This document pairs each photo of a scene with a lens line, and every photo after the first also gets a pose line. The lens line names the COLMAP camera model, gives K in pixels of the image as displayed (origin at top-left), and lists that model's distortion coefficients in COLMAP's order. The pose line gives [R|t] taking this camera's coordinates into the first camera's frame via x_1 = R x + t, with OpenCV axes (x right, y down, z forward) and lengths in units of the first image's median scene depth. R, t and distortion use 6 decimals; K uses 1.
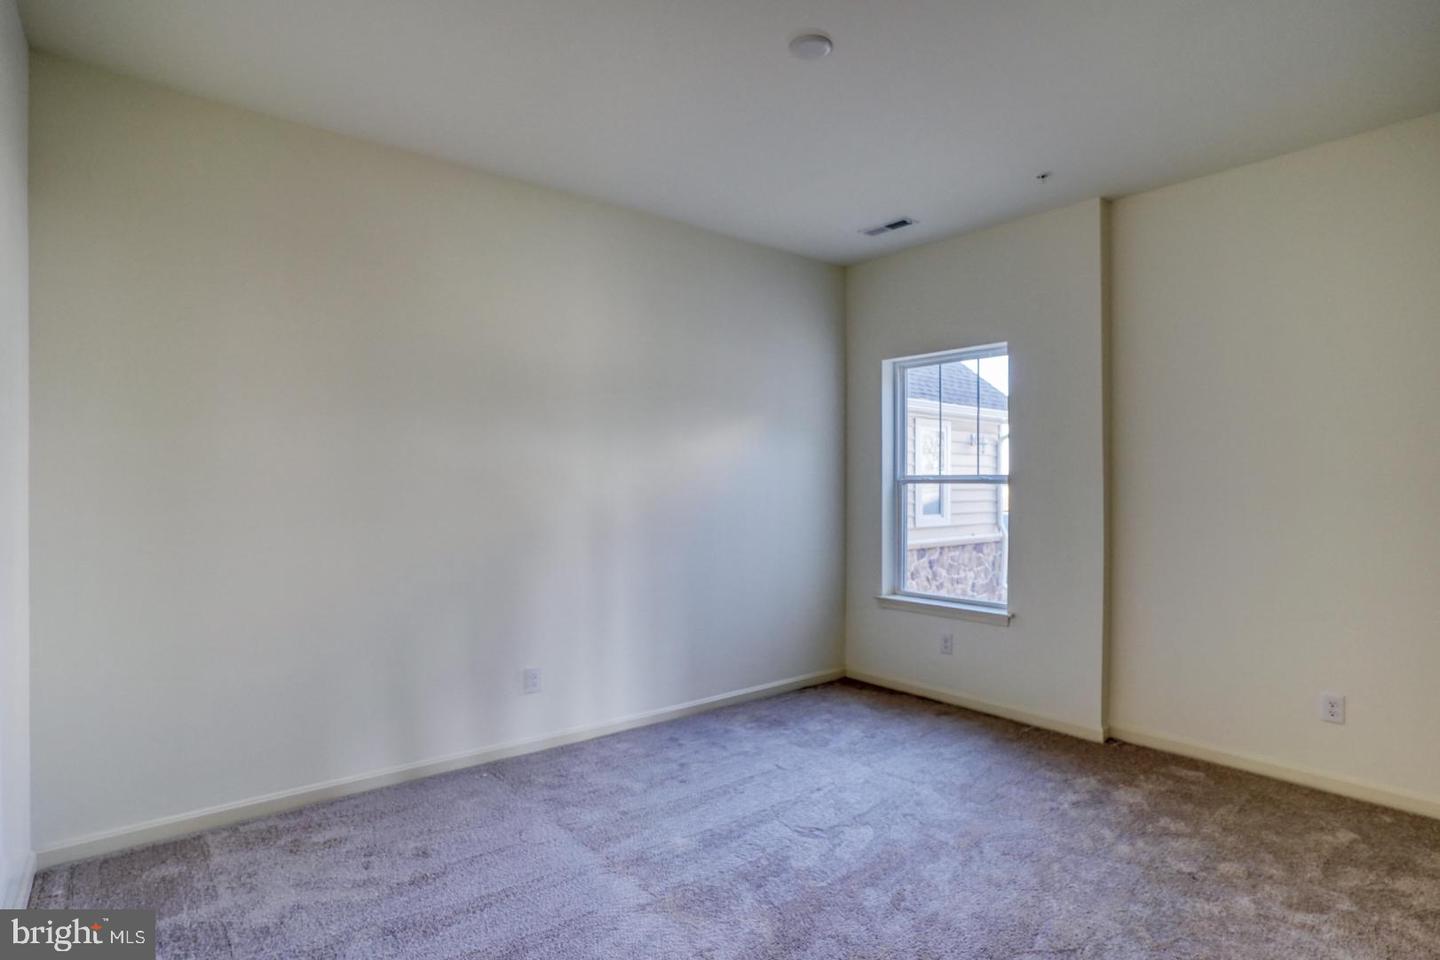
lens RADIAL K [[721.2, 0, 727.1], [0, 721.2, 483.1], [0, 0, 1]] dist [-0.063162, 0.026983]
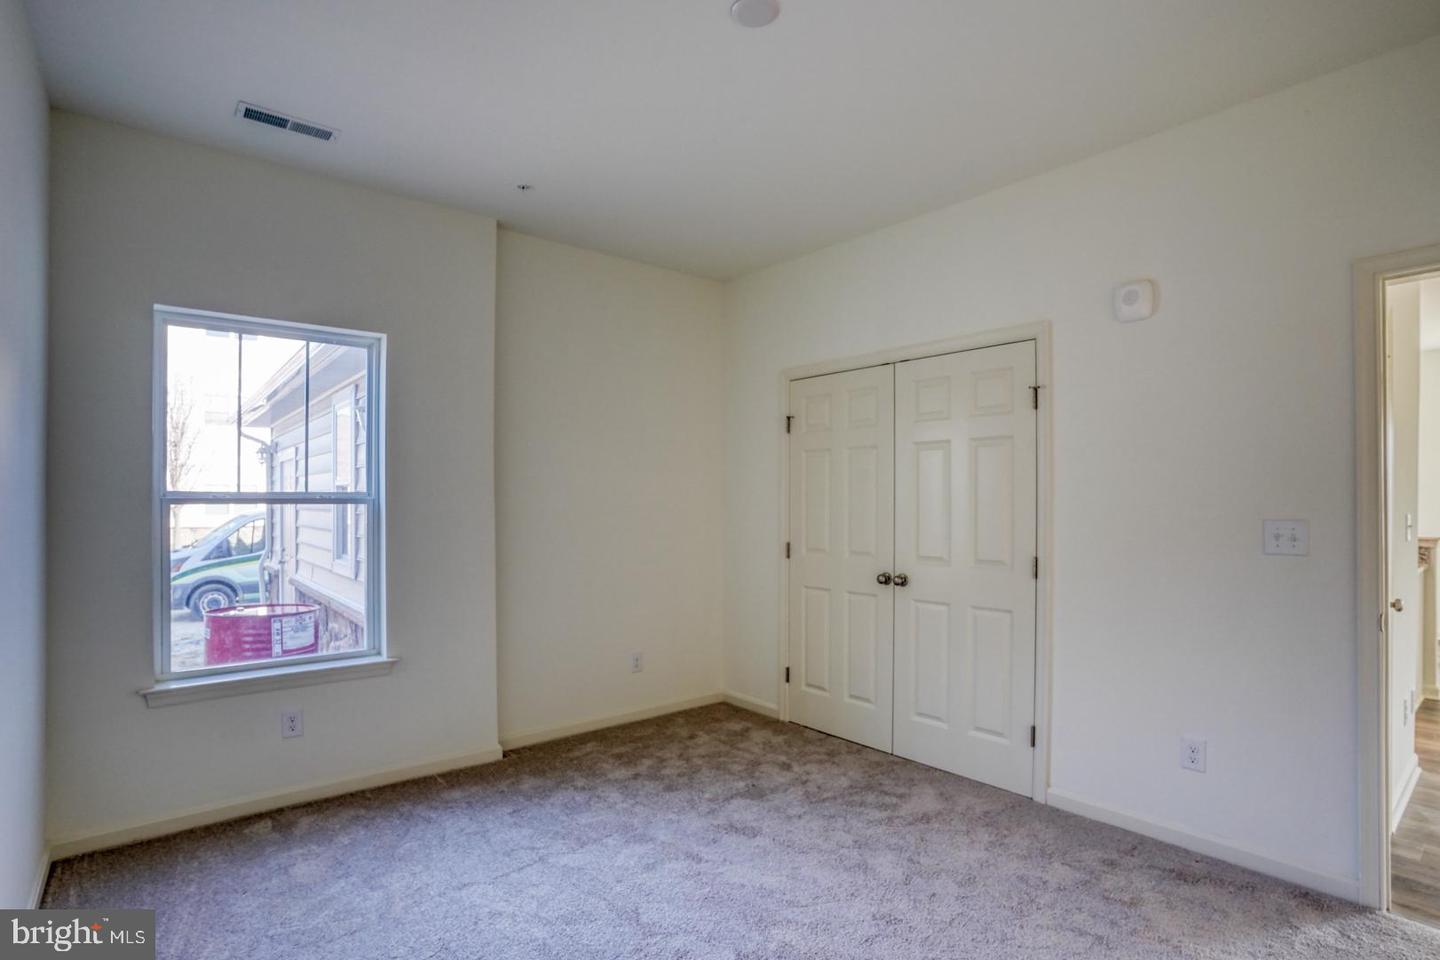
lens RADIAL K [[721.2, 0, 727.1], [0, 721.2, 483.1], [0, 0, 1]] dist [-0.063162, 0.026983]
pose [[0.011983, 0.021885, 0.999689, -0.434659], [0.006866, 0.999735, -0.021968, -0.001594], [-0.999905, 0.007128, 0.011829, 0.592256]]
